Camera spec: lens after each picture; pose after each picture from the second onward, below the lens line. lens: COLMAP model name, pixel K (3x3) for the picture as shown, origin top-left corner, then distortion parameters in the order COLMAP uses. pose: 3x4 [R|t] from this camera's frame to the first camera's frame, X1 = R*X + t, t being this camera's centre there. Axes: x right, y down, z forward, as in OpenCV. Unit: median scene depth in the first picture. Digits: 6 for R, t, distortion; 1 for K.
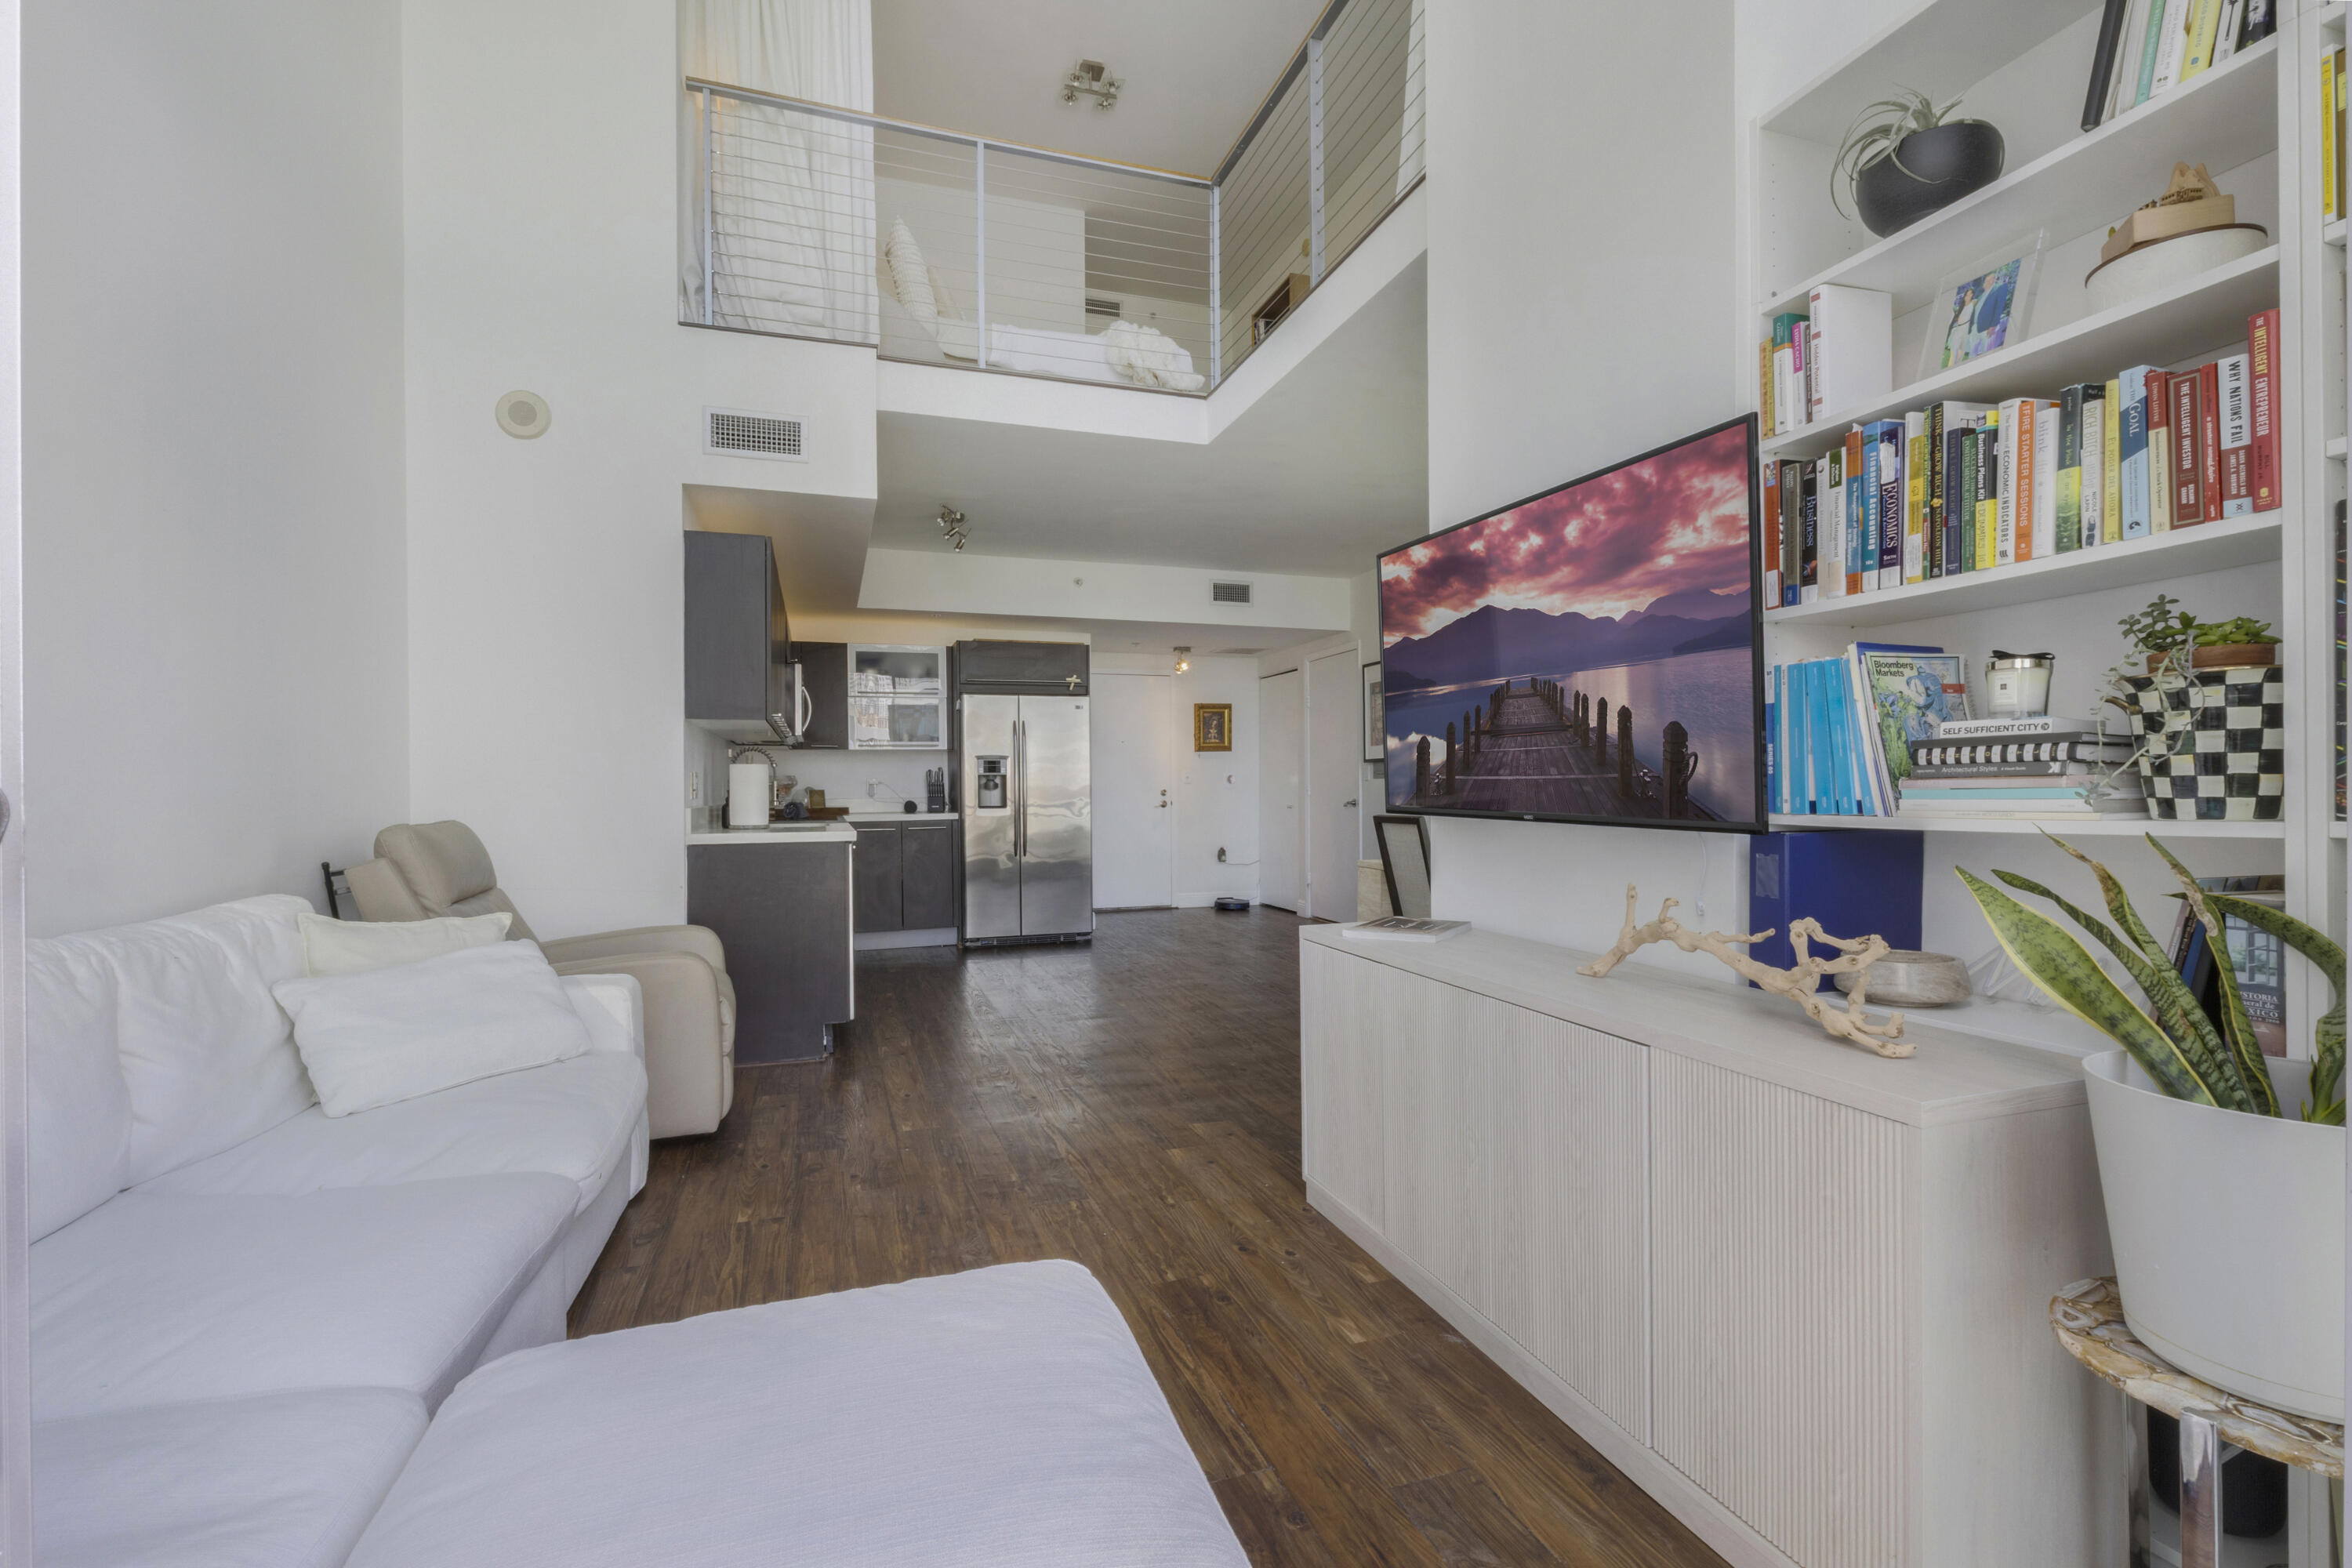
lens RADIAL K [[1047.3, 0, 1187.6], [0, 1047.3, 783.1], [0, 0, 1]] dist [0.000073, 0.000065]
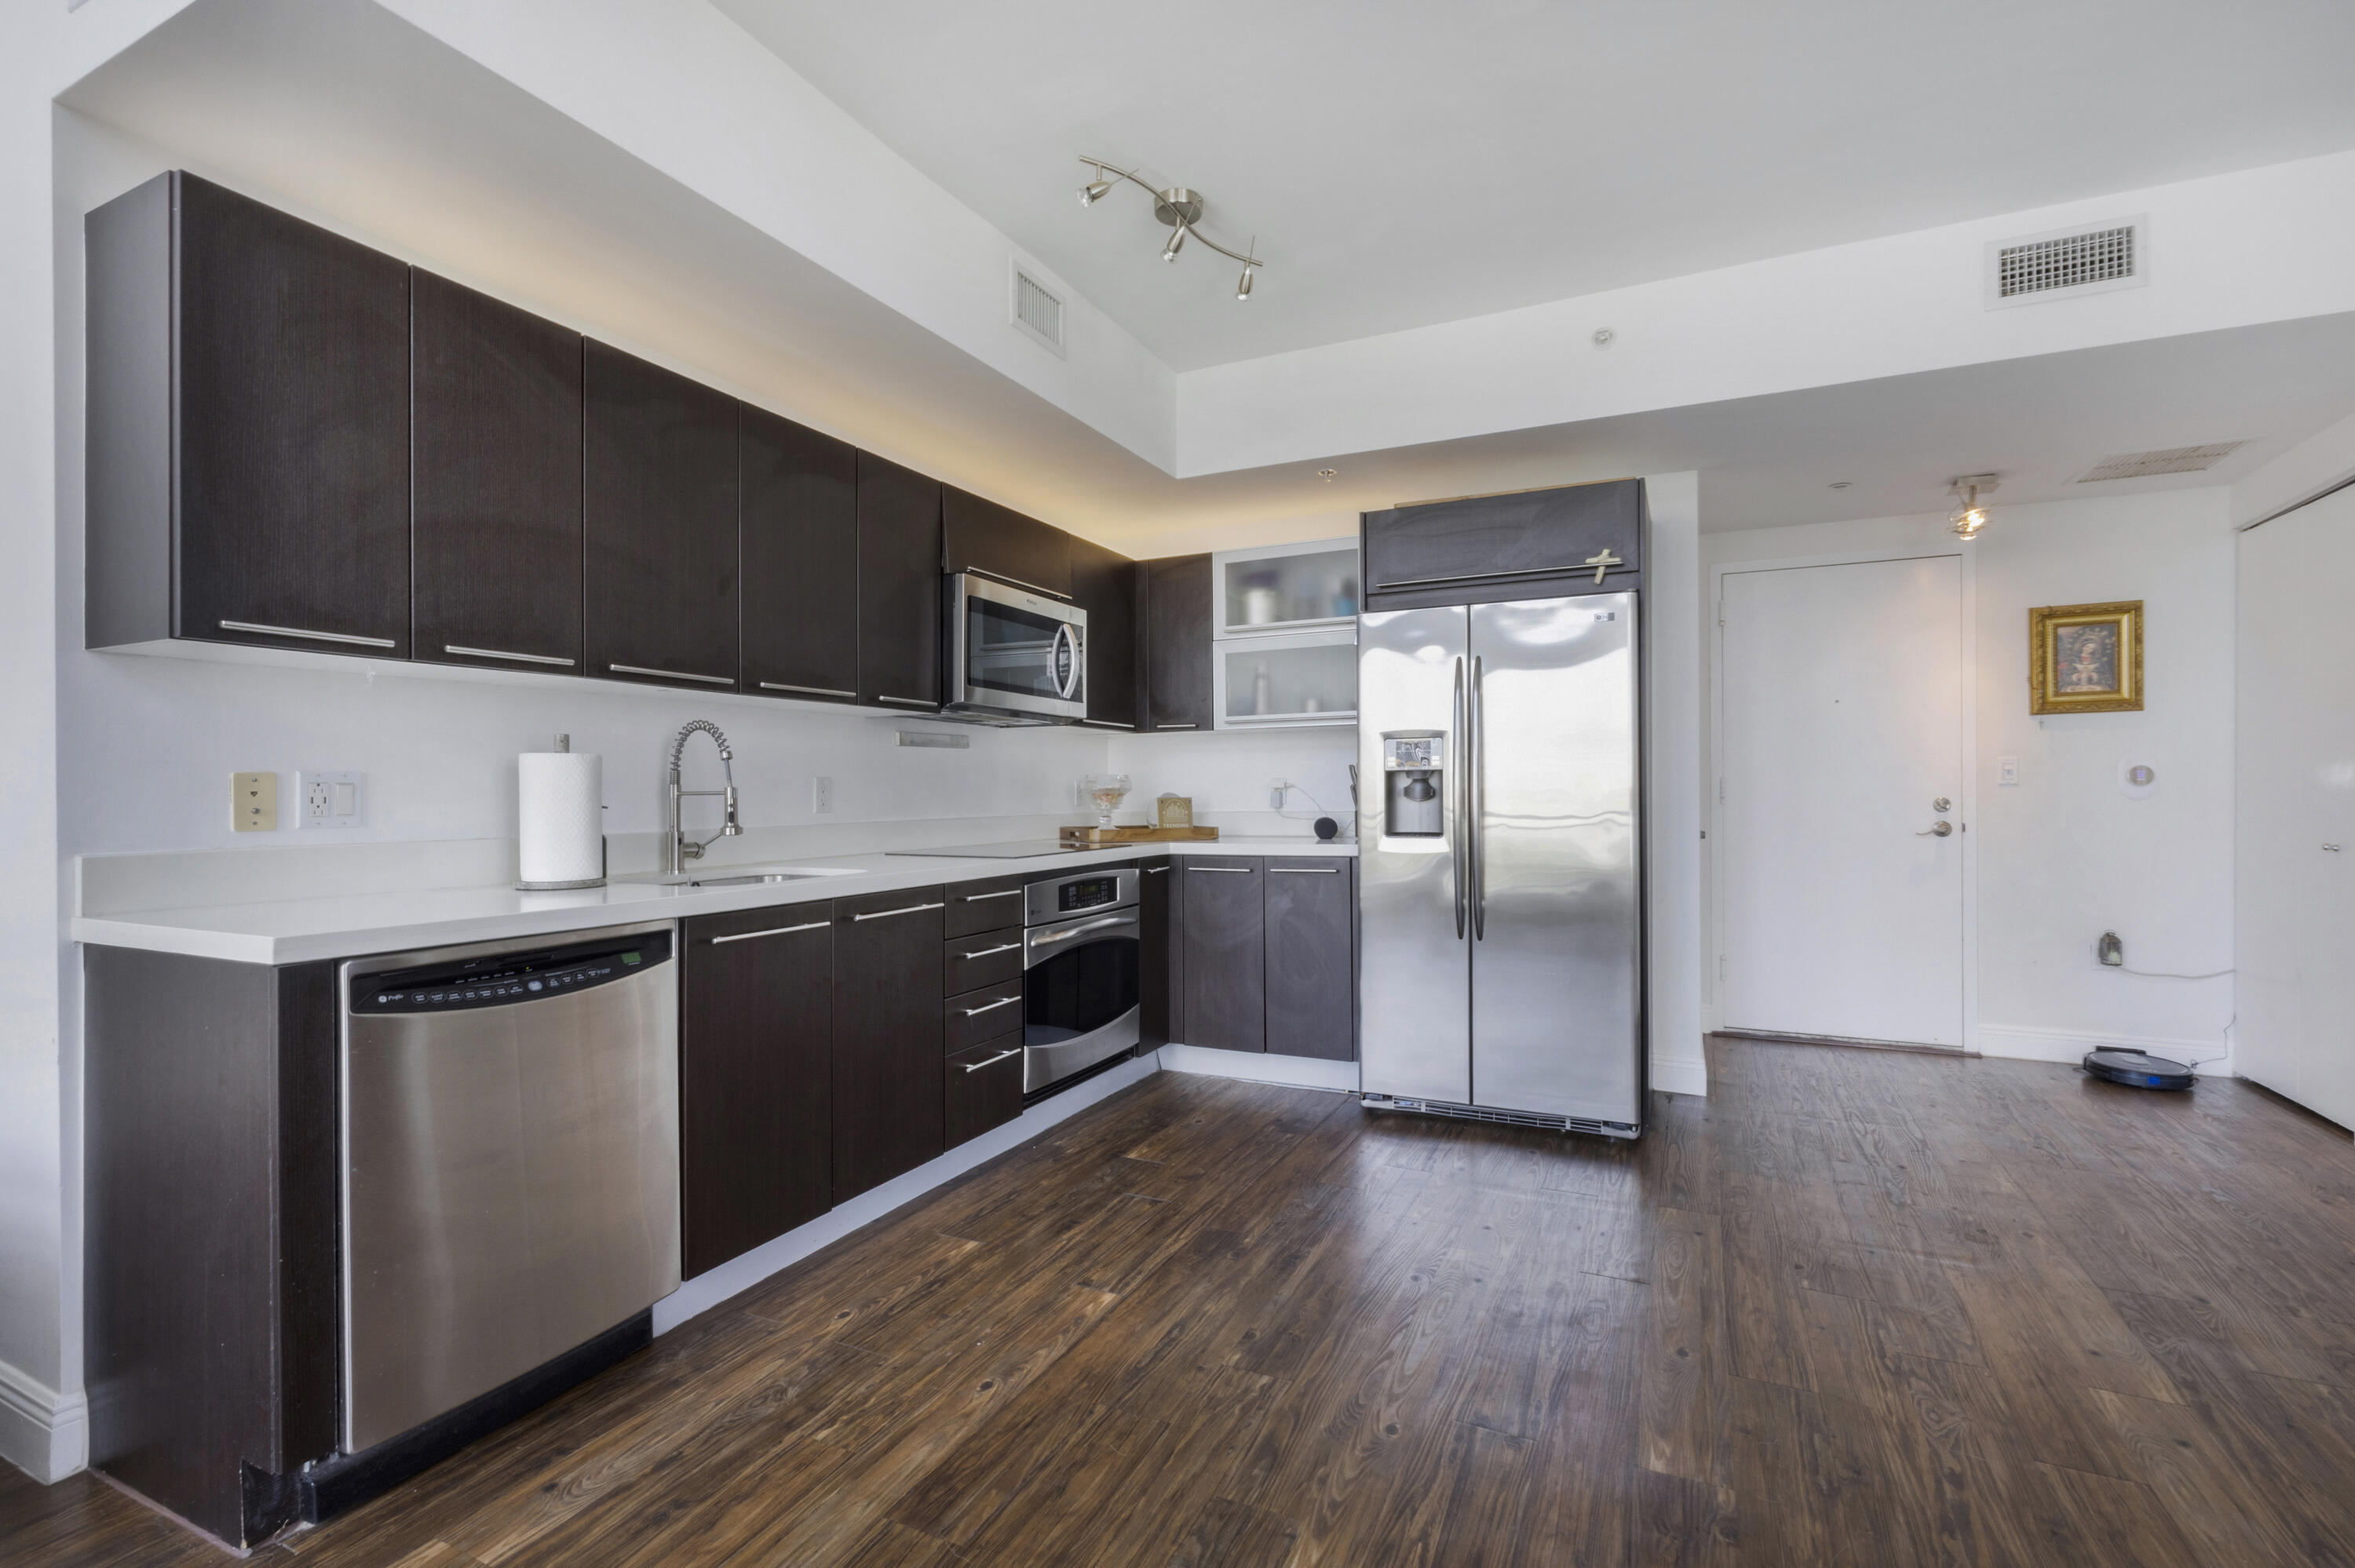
lens RADIAL K [[1048.5, 0, 1189.2], [0, 1048.5, 783.1], [0, 0, 1]] dist [0.000073, 0.000065]
pose [[0.719958, -0.004159, -0.694005, 0.063539], [0.003155, 0.999991, -0.002719, -0.000498], [0.694011, -0.000232, 0.719965, 0.449486]]
